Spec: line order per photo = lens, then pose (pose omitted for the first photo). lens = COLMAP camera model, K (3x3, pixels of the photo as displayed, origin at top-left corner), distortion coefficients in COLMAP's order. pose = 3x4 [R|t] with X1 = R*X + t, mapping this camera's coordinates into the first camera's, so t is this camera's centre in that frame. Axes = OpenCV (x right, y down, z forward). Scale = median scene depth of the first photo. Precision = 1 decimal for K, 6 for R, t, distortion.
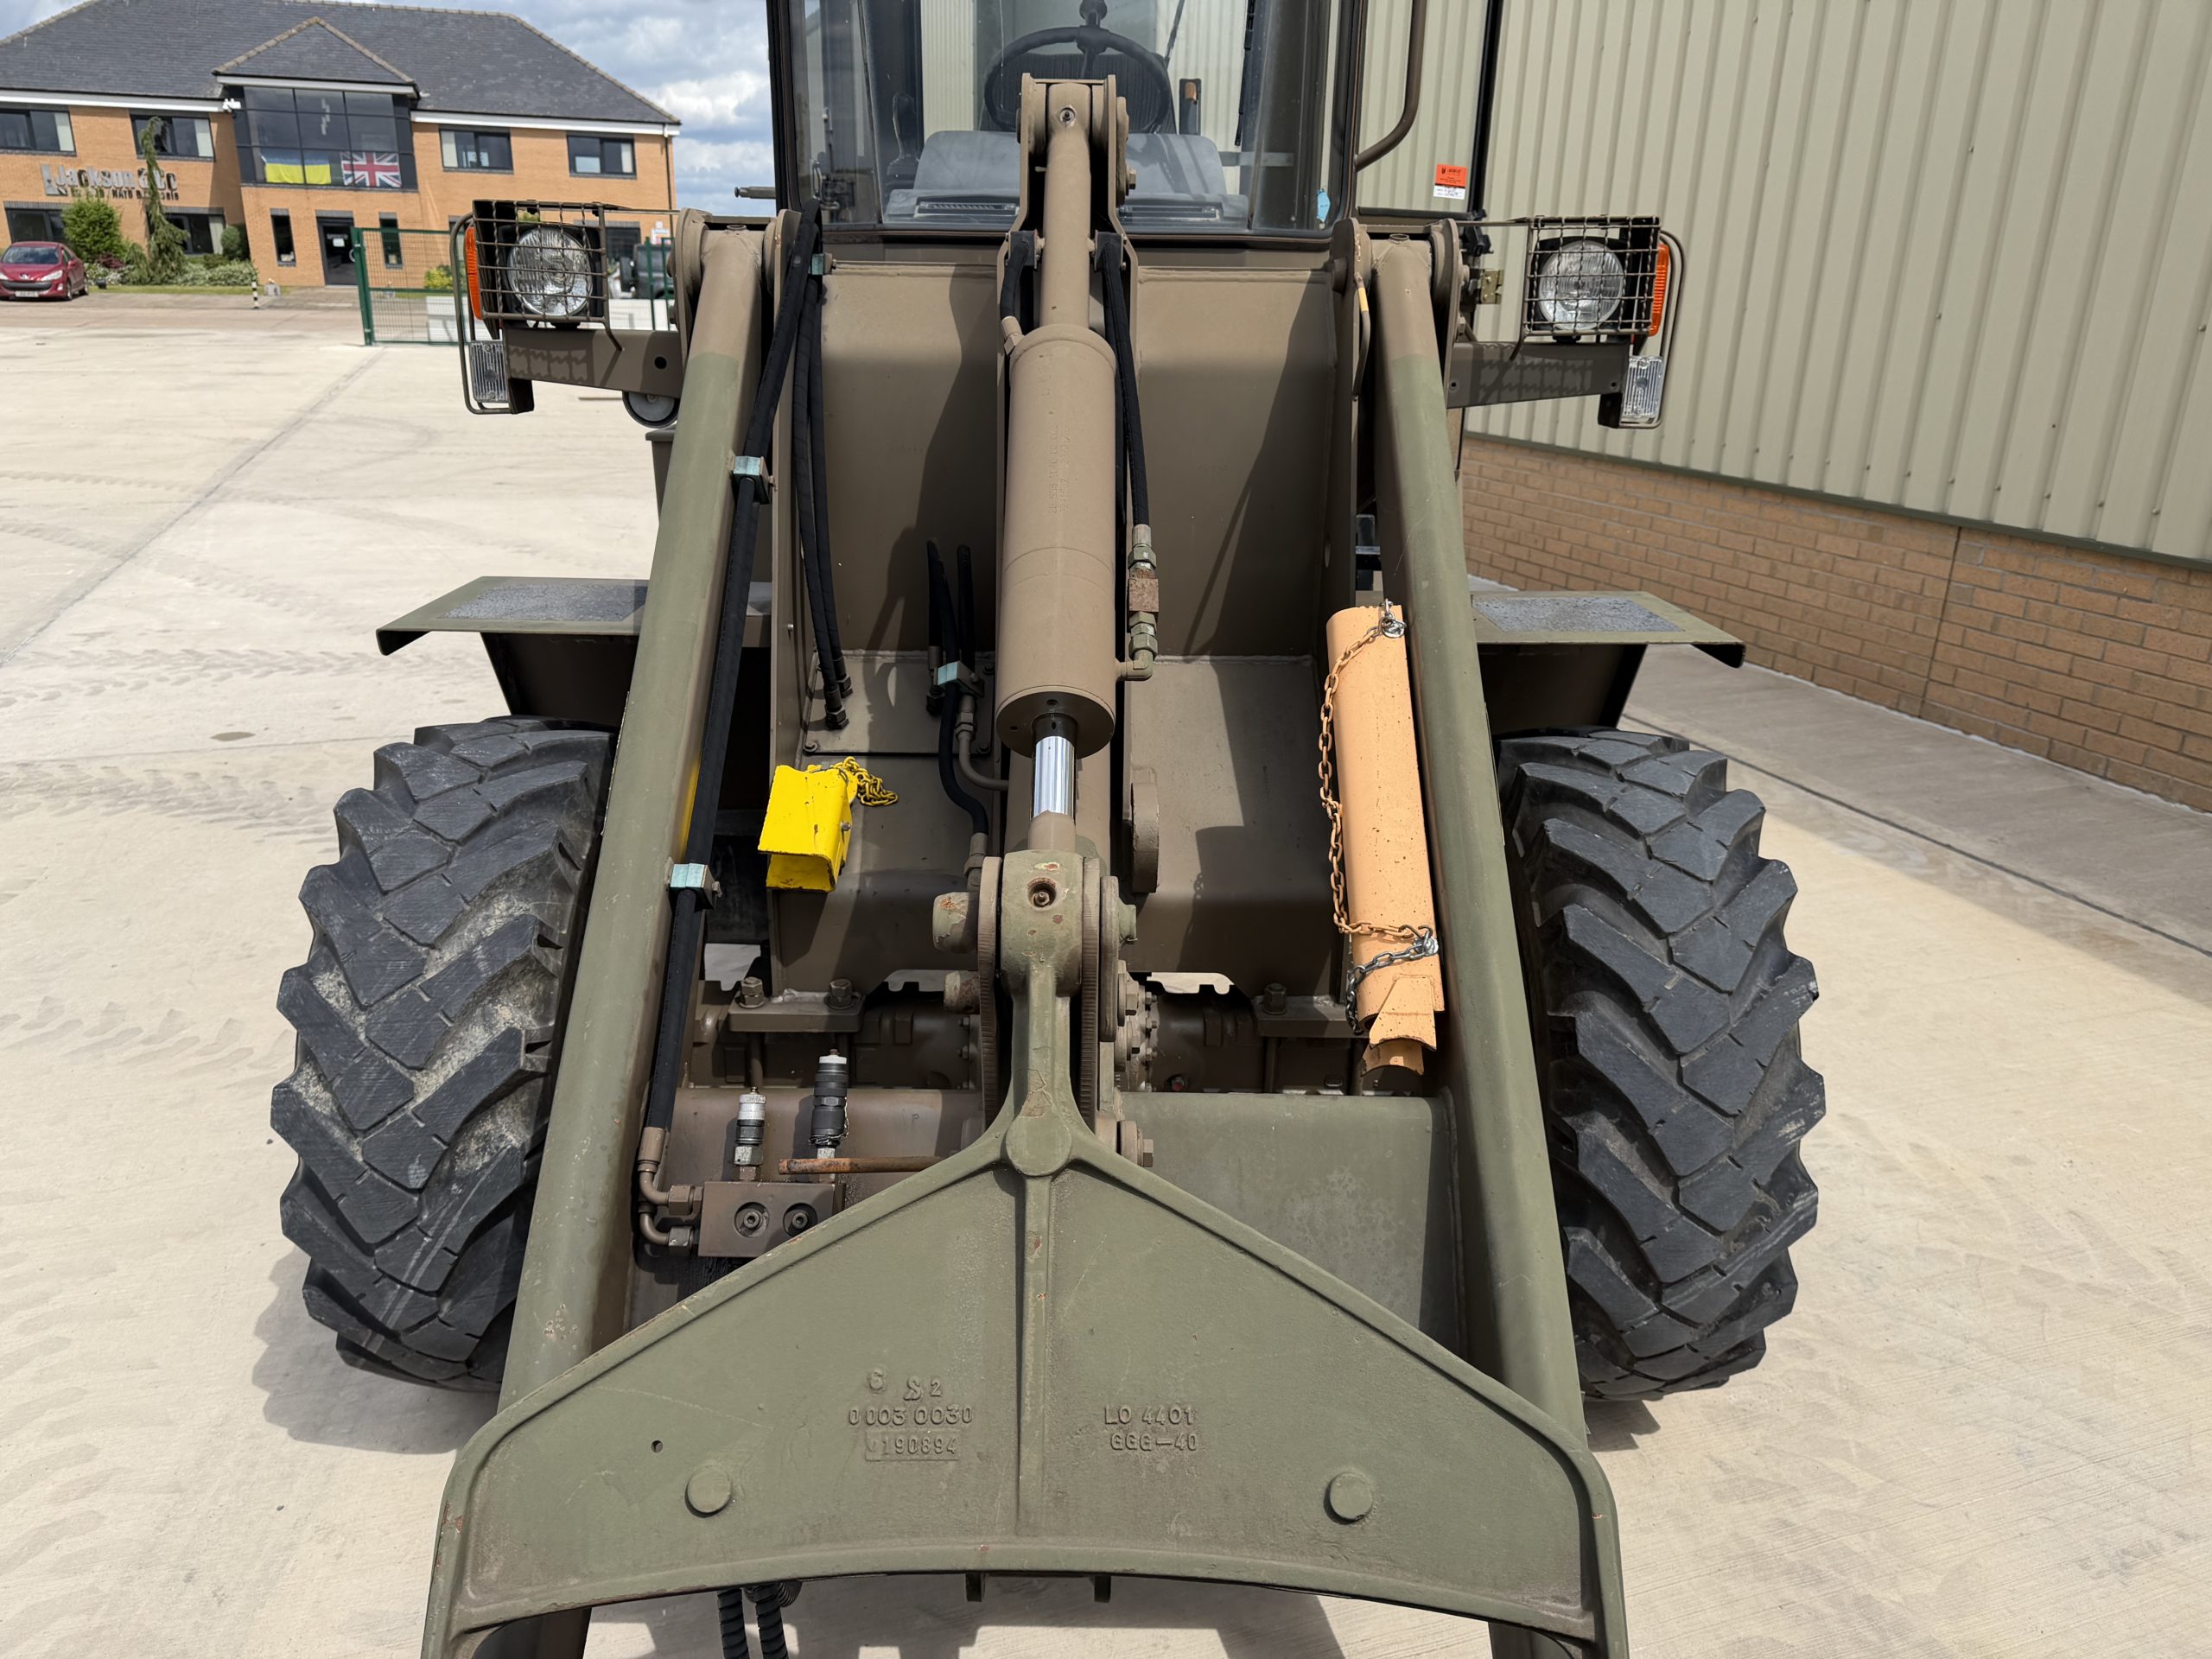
lens RADIAL K [[1552.3, 0, 1085.2], [0, 1552.3, 828.9], [0, 0, 1]] dist [-0.000484, -0.005731]
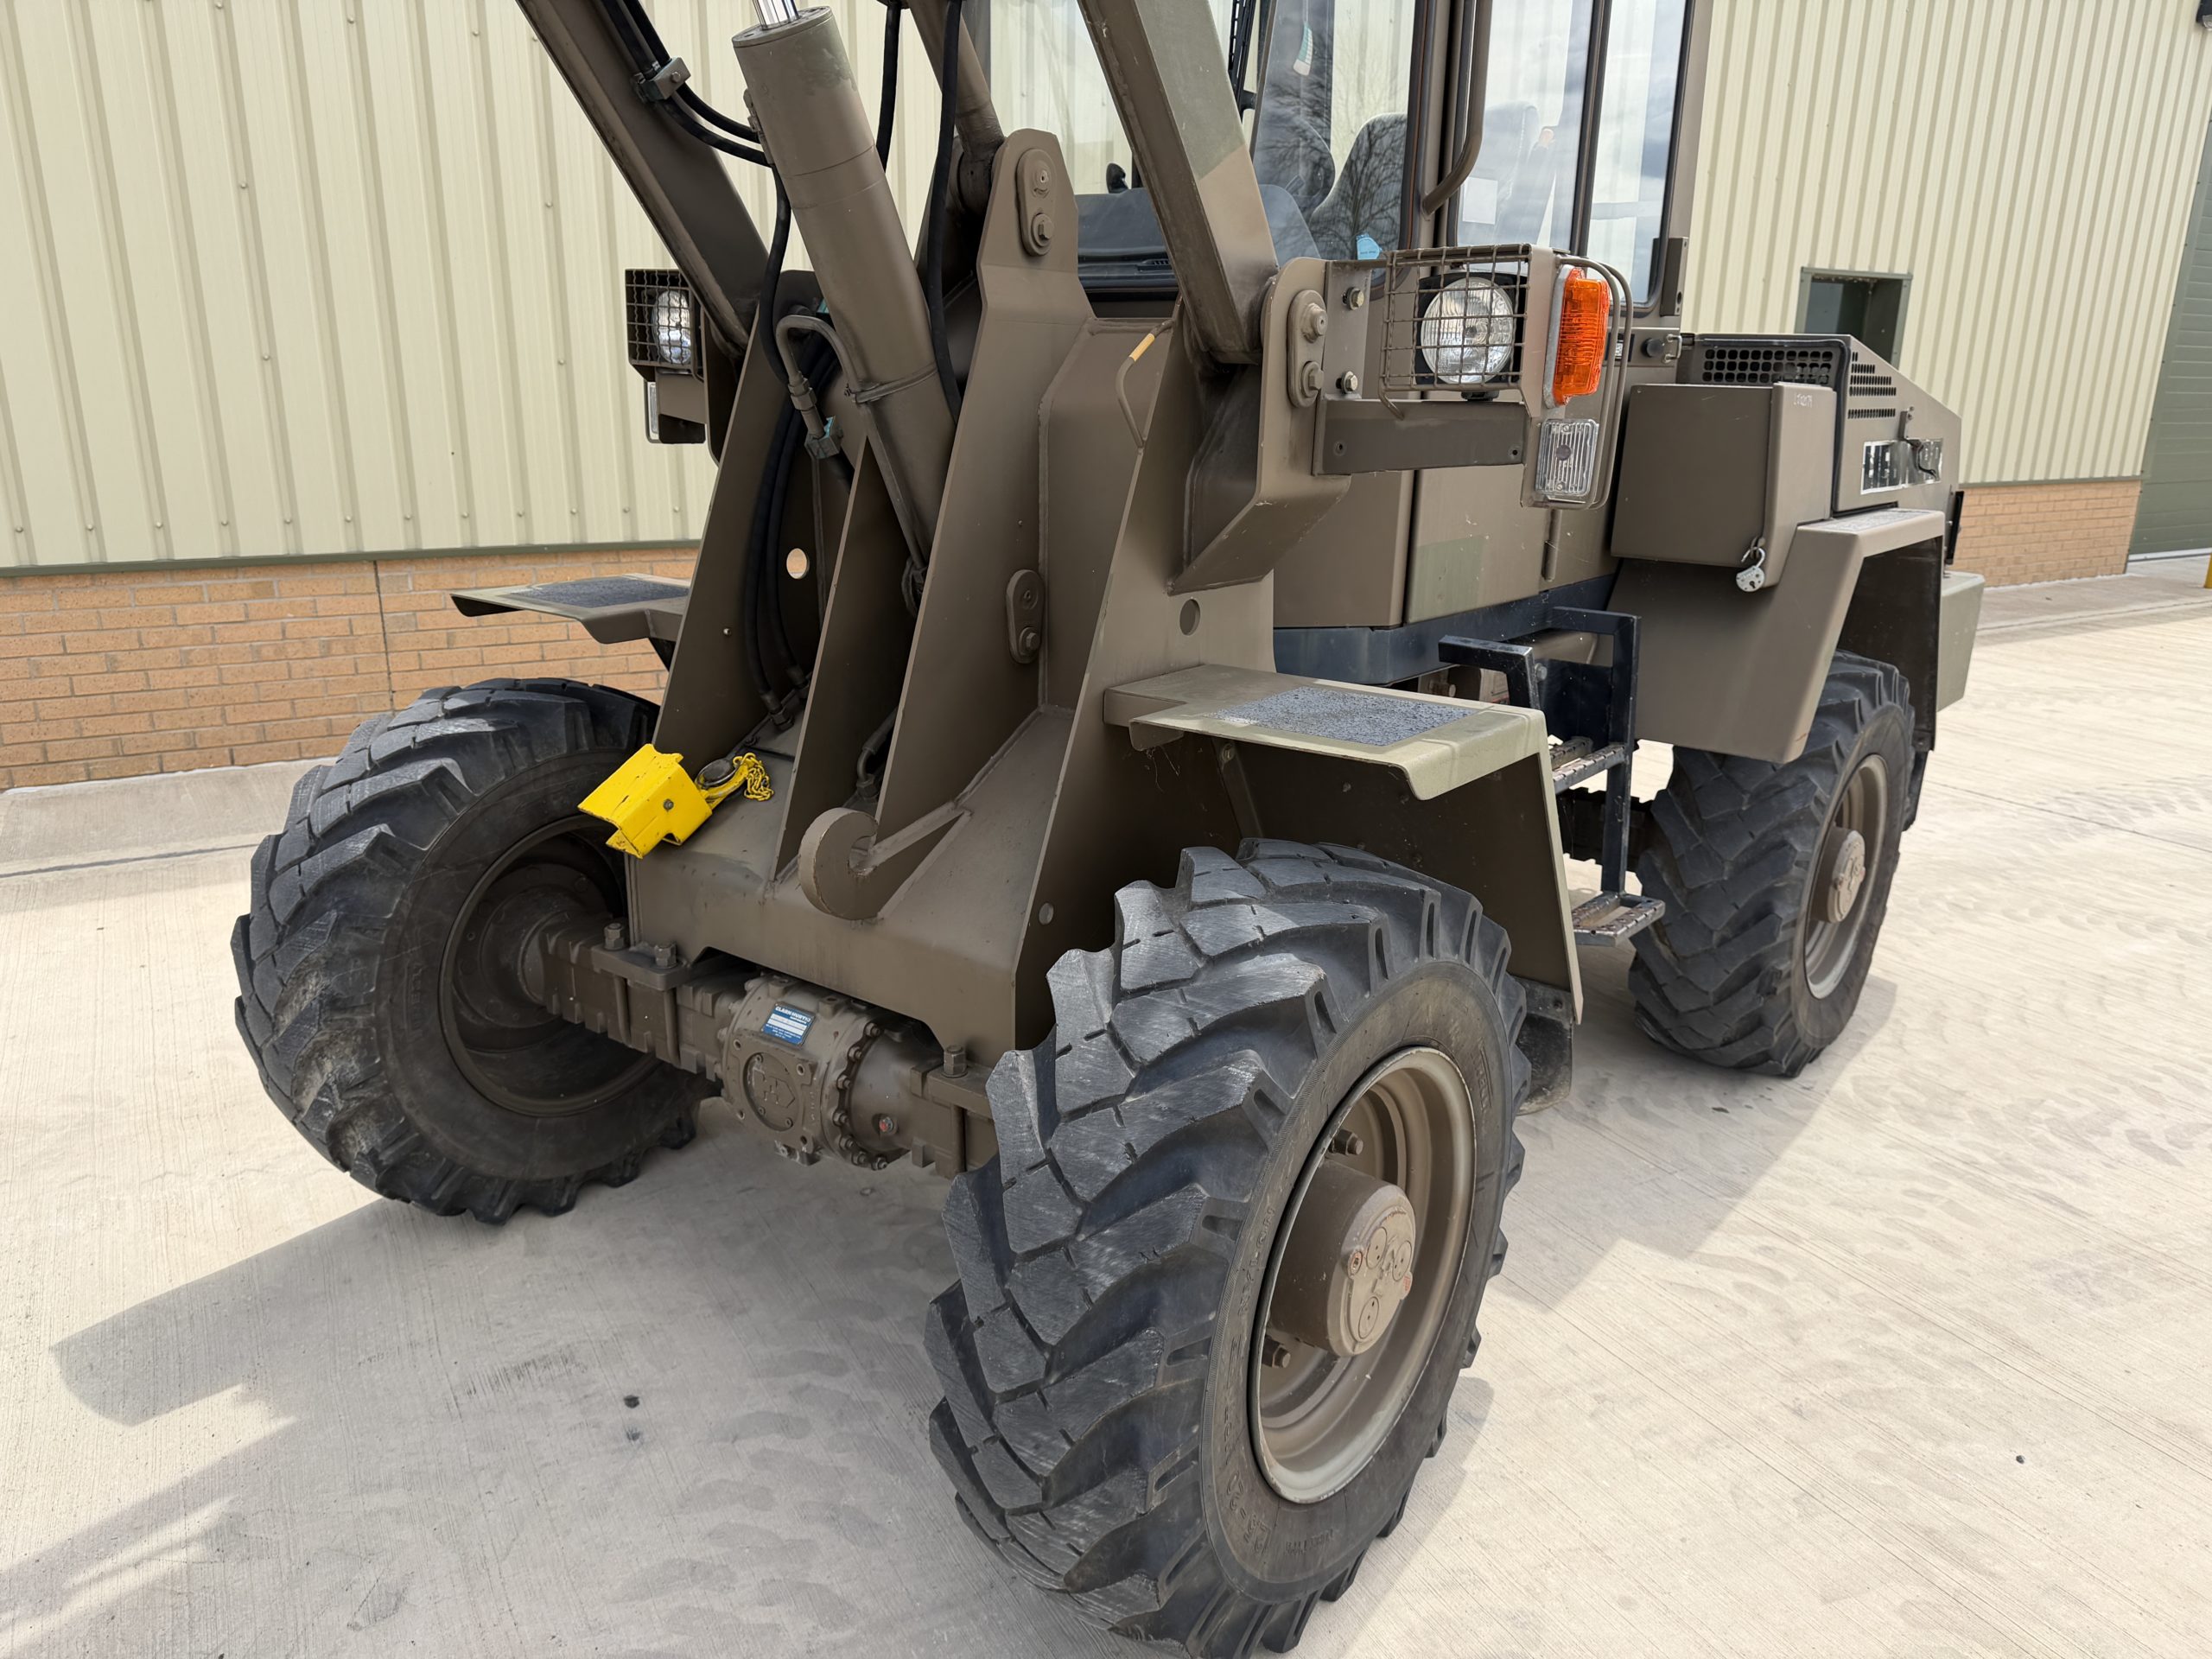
lens RADIAL K [[1565.9, 0, 1106.8], [0, 1565.9, 823.0], [0, 0, 1]] dist [0.034961, -0.039413]
pose [[-0.213425, -0.294871, 0.931397, -0.570958], [0.311933, 0.882894, 0.350993, -0.263752], [-0.925823, 0.365444, -0.096452, 0.738030]]
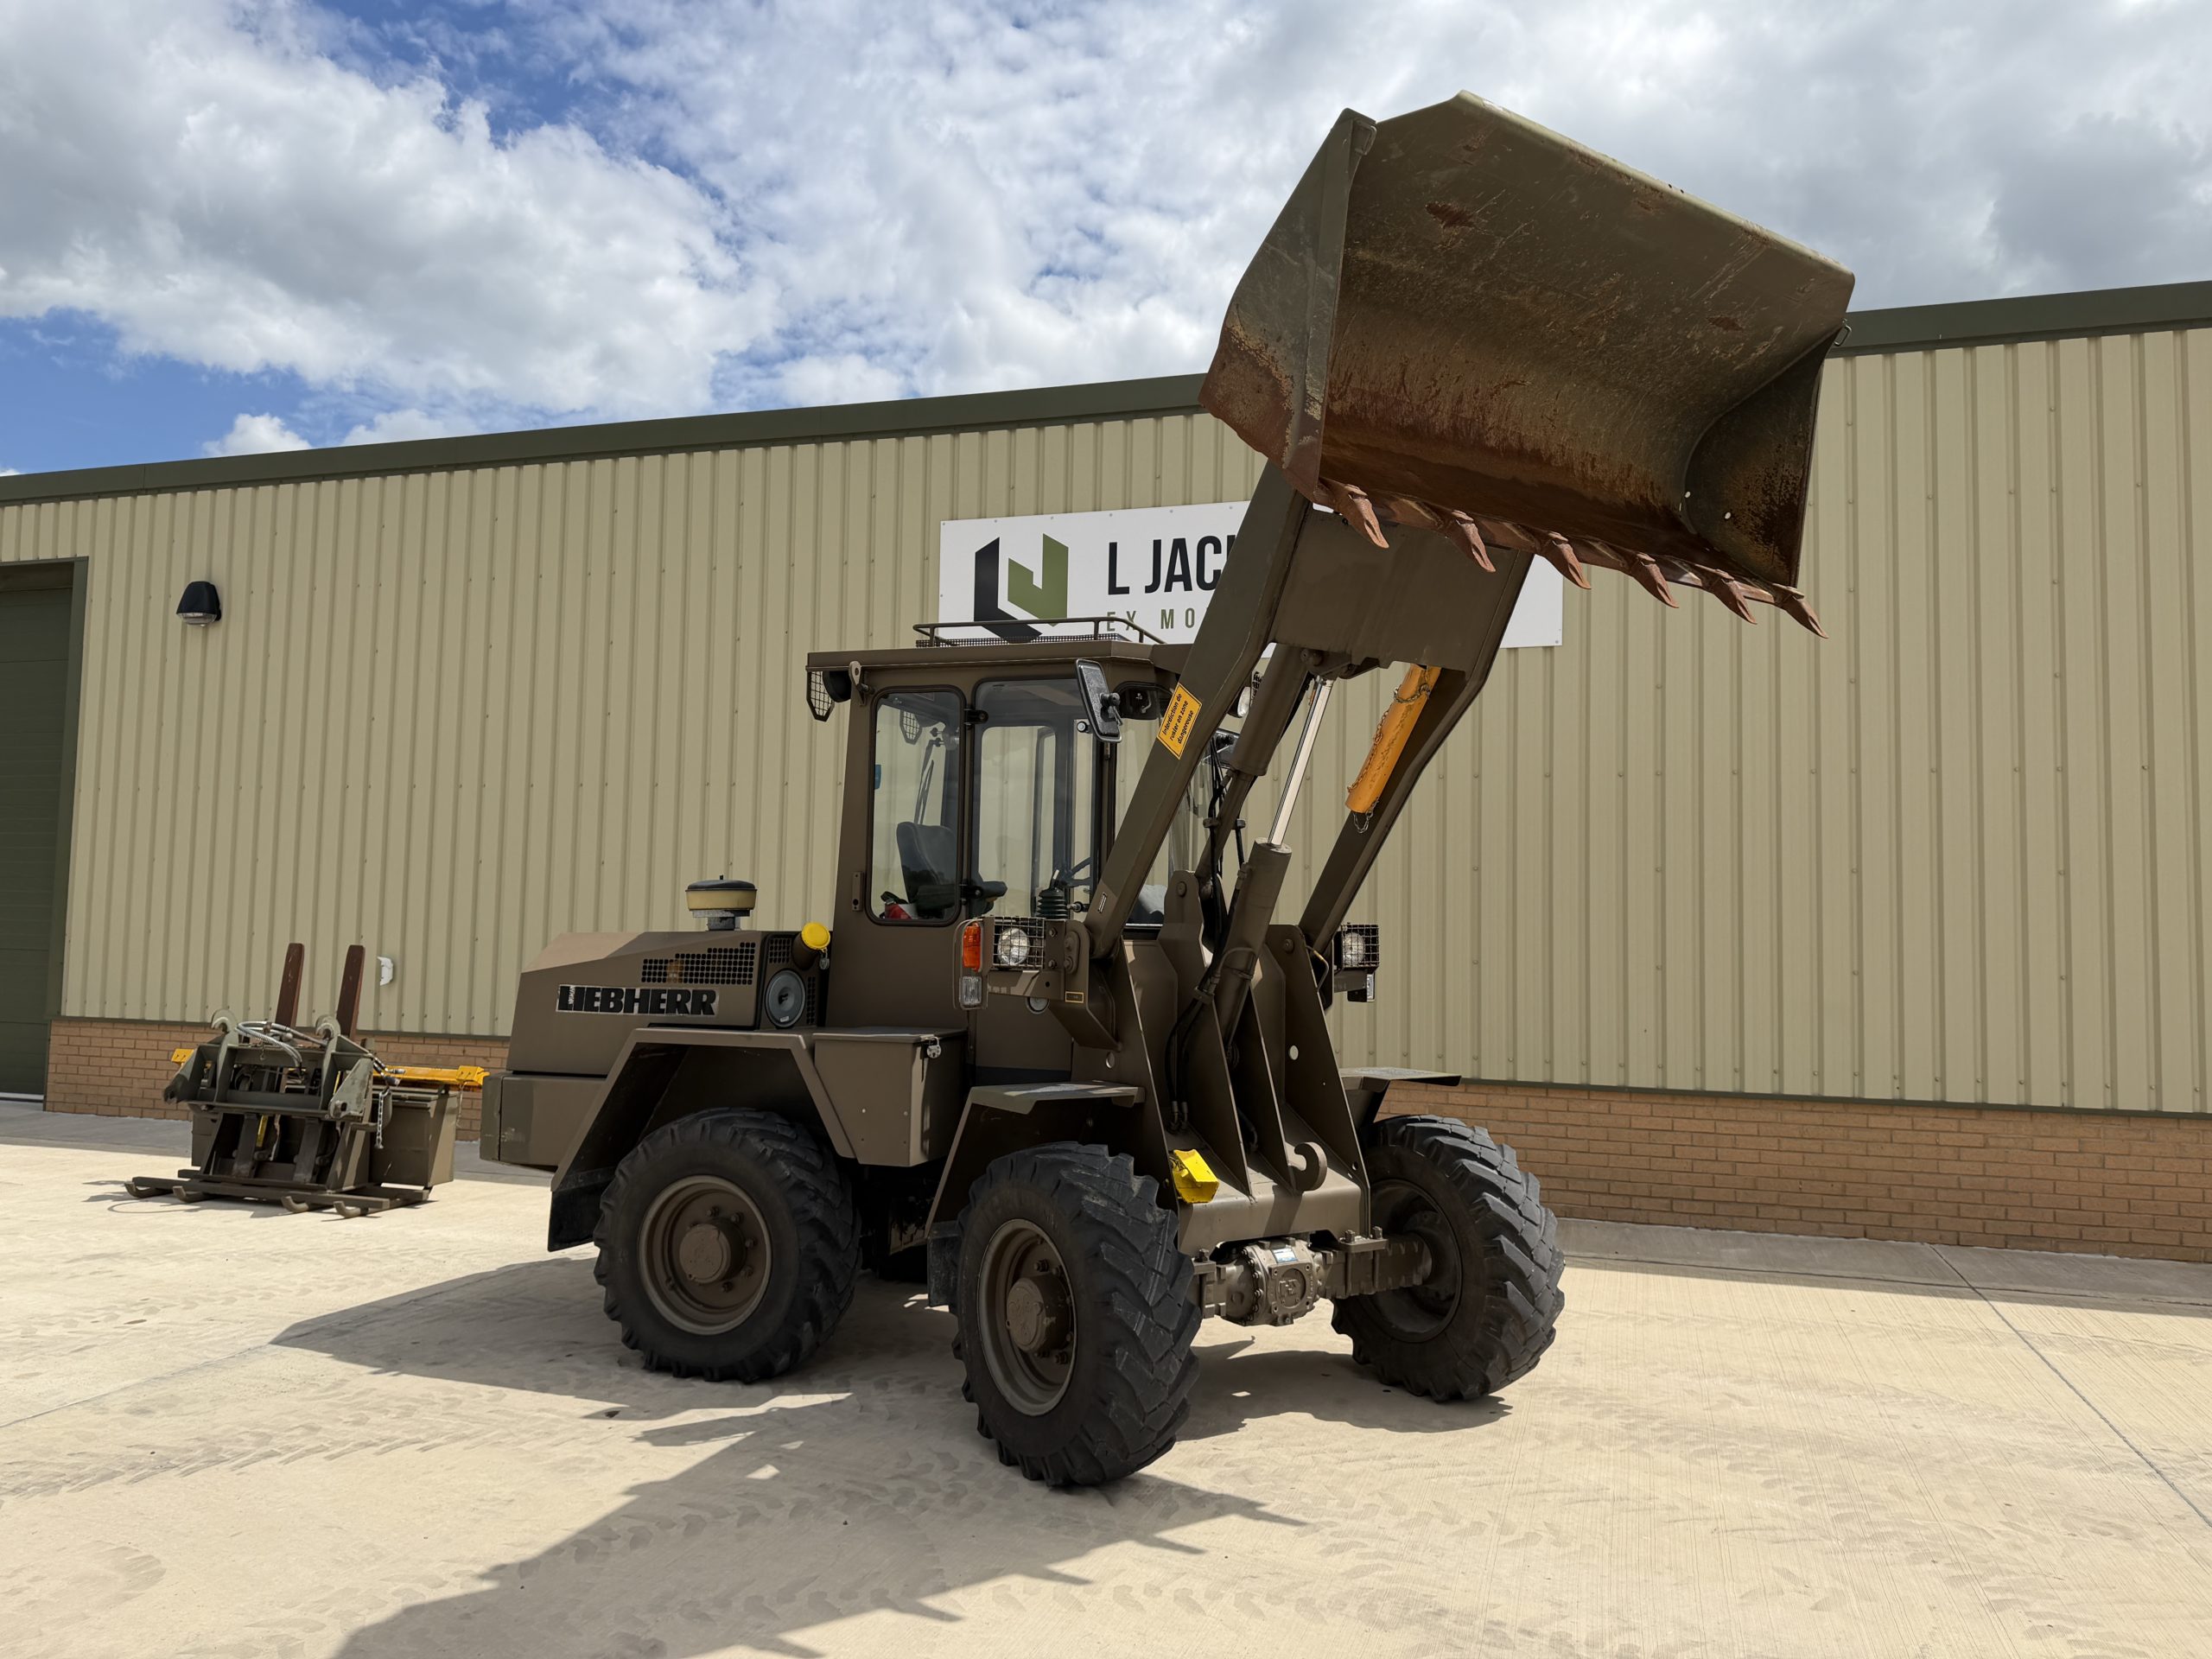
lens RADIAL K [[1531.7, 0, 1106.0], [0, 1531.7, 829.5], [0, 0, 1]] dist [0.044918, -0.052352]
pose [[0.588180, 0.048417, 0.807279, -0.838047], [0.265487, 0.931328, -0.249289, 0.013721], [-0.763912, 0.360949, 0.534934, -0.093636]]
